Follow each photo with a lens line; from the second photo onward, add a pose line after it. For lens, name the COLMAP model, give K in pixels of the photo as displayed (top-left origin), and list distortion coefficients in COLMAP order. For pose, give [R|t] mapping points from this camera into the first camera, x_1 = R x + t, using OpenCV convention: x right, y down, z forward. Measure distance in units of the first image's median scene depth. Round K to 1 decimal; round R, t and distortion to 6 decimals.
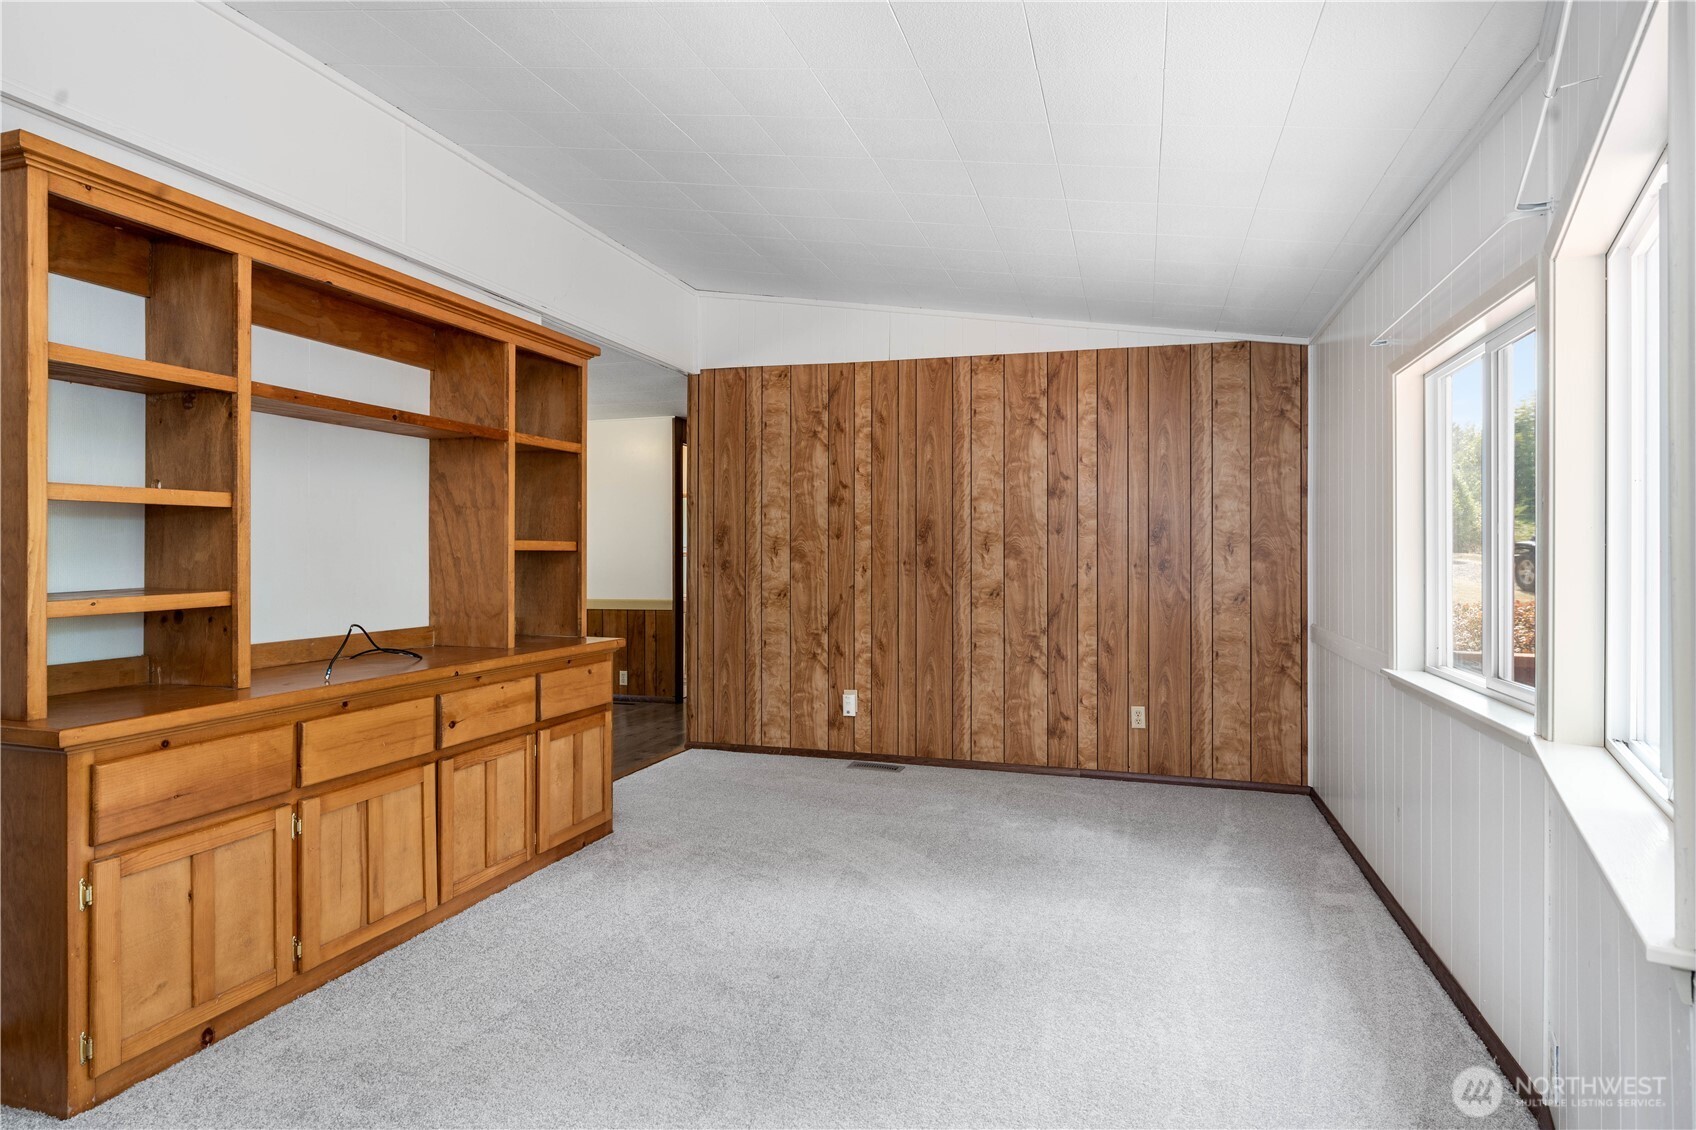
lens RADIAL K [[928.5, 0, 835.1], [0, 928.5, 549.9], [0, 0, 1]] dist [0.001831, -0.002874]
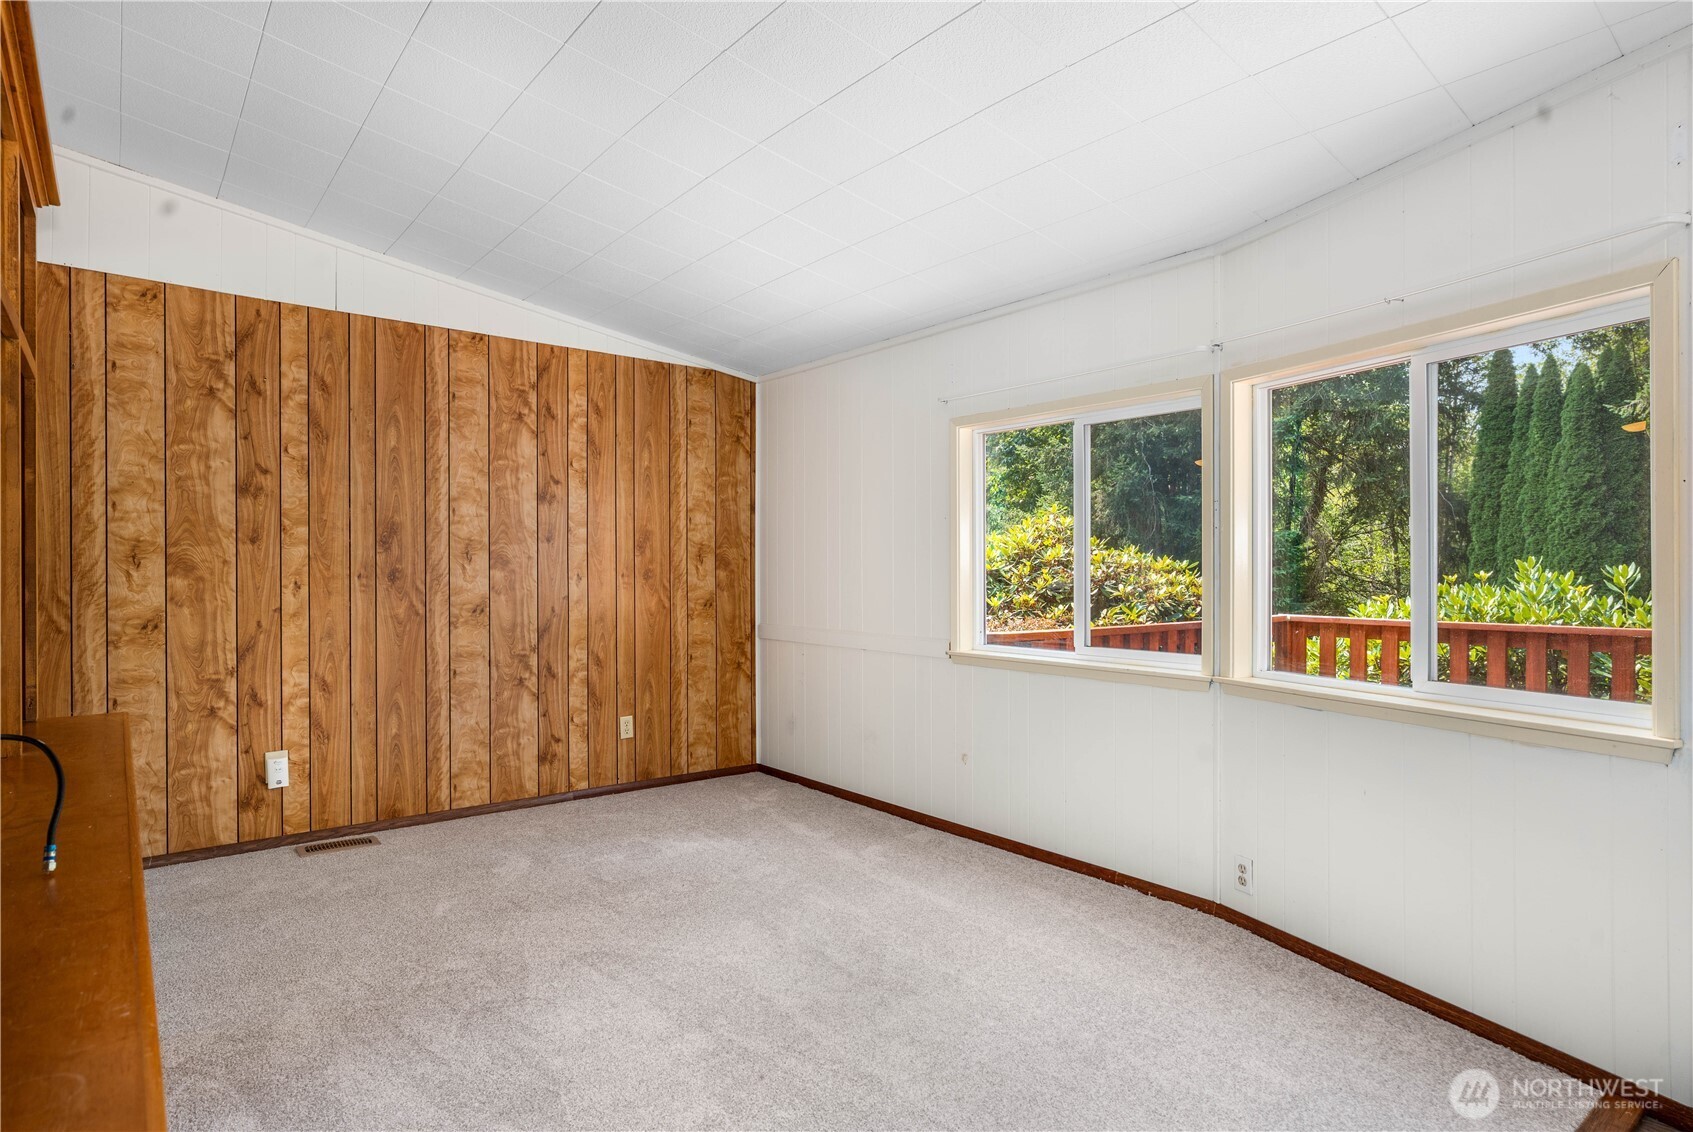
lens RADIAL K [[926.8, 0, 844.6], [0, 926.8, 563.9], [0, 0, 1]] dist [0.001831, -0.002874]
pose [[0.565714, -0.002356, 0.824598, -0.355616], [-0.000730, 0.999994, 0.003358, 0.000986], [-0.824601, -0.002502, 0.565709, 0.238382]]
